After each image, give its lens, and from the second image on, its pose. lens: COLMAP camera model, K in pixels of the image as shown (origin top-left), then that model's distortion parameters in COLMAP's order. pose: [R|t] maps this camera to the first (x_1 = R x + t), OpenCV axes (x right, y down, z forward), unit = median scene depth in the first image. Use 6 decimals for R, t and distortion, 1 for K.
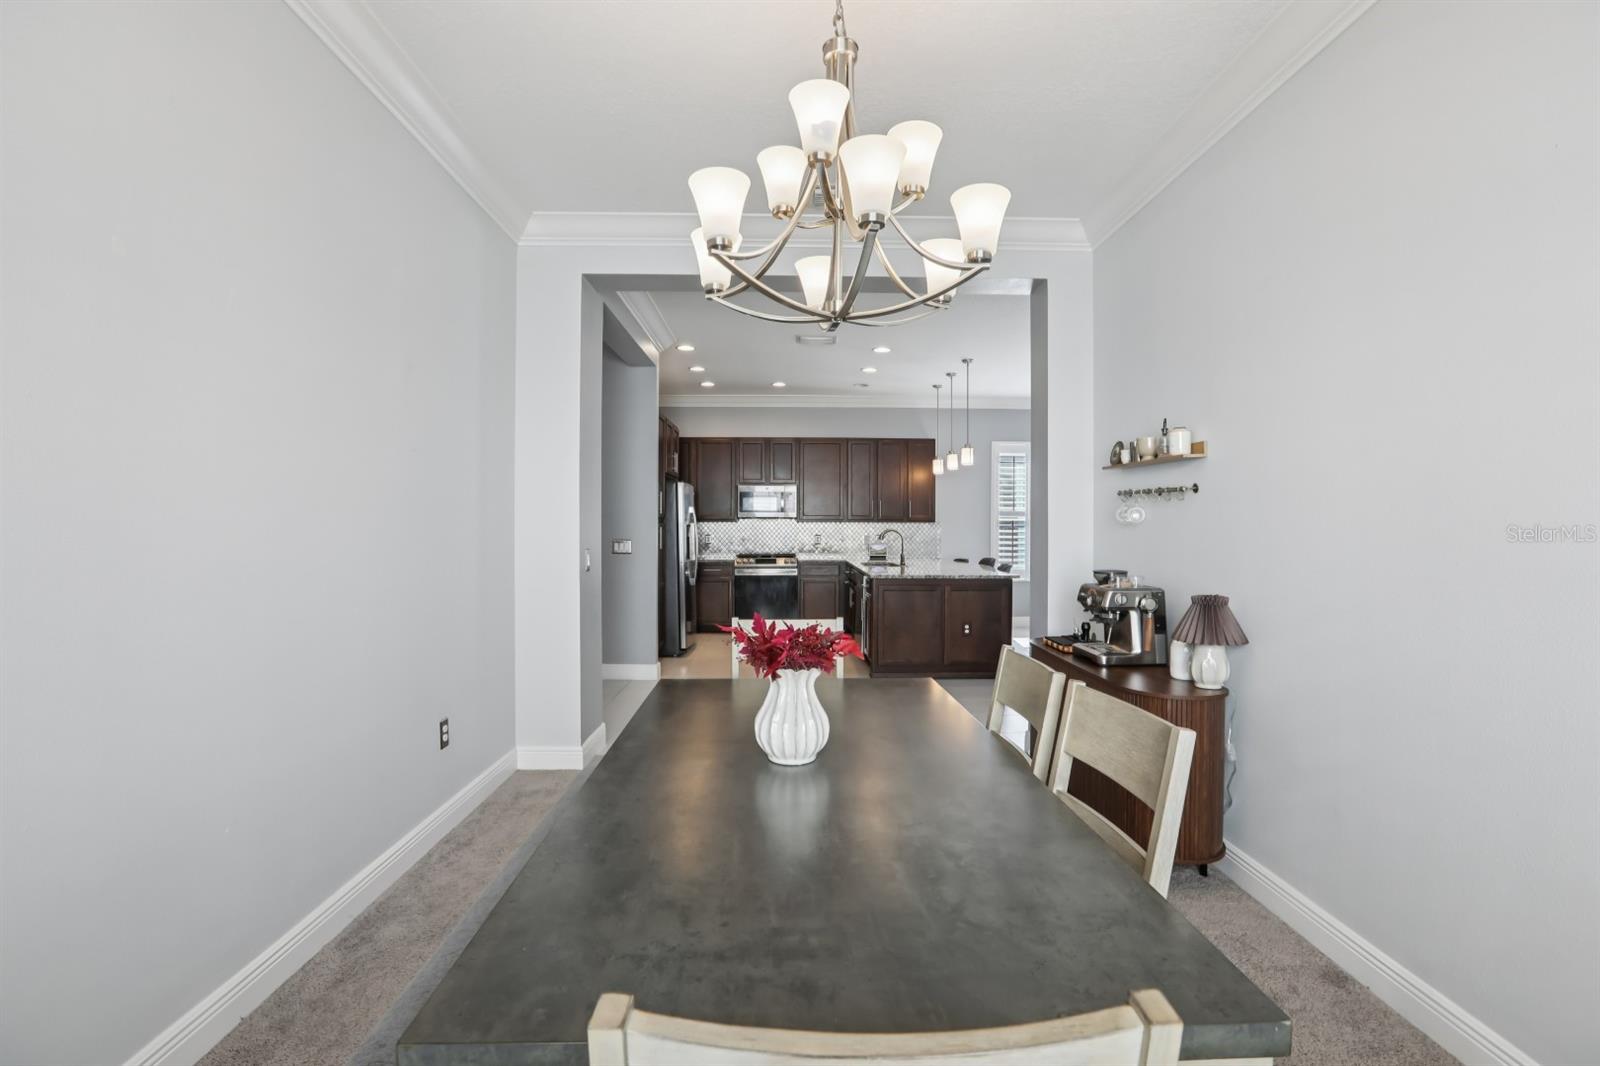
lens RADIAL K [[729.4, 0, 802.3], [0, 729.4, 524.8], [0, 0, 1]] dist [-0.063597, 0.023826]
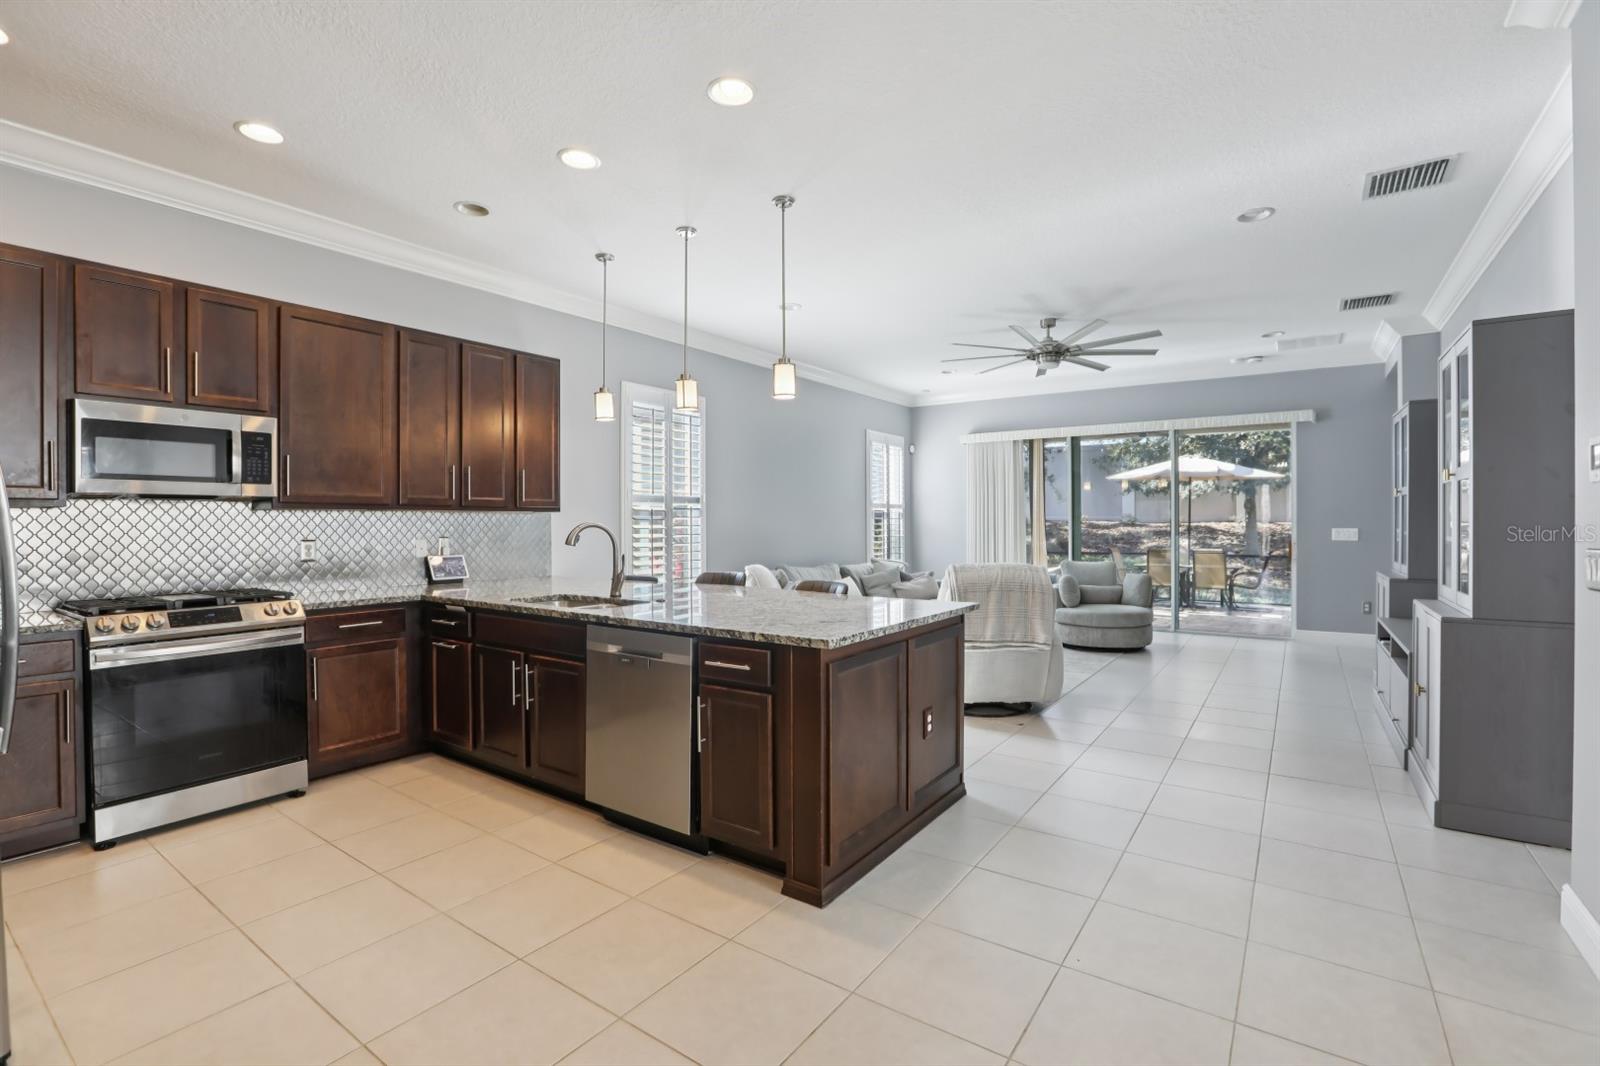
lens RADIAL K [[729.4, 0, 802.3], [0, 729.4, 524.8], [0, 0, 1]] dist [-0.063597, 0.023826]
pose [[0.603091, -0.010478, 0.797604, -0.145544], [0.005349, 0.999944, 0.009091, 0.002893], [-0.797654, -0.001216, 0.603114, 0.543127]]
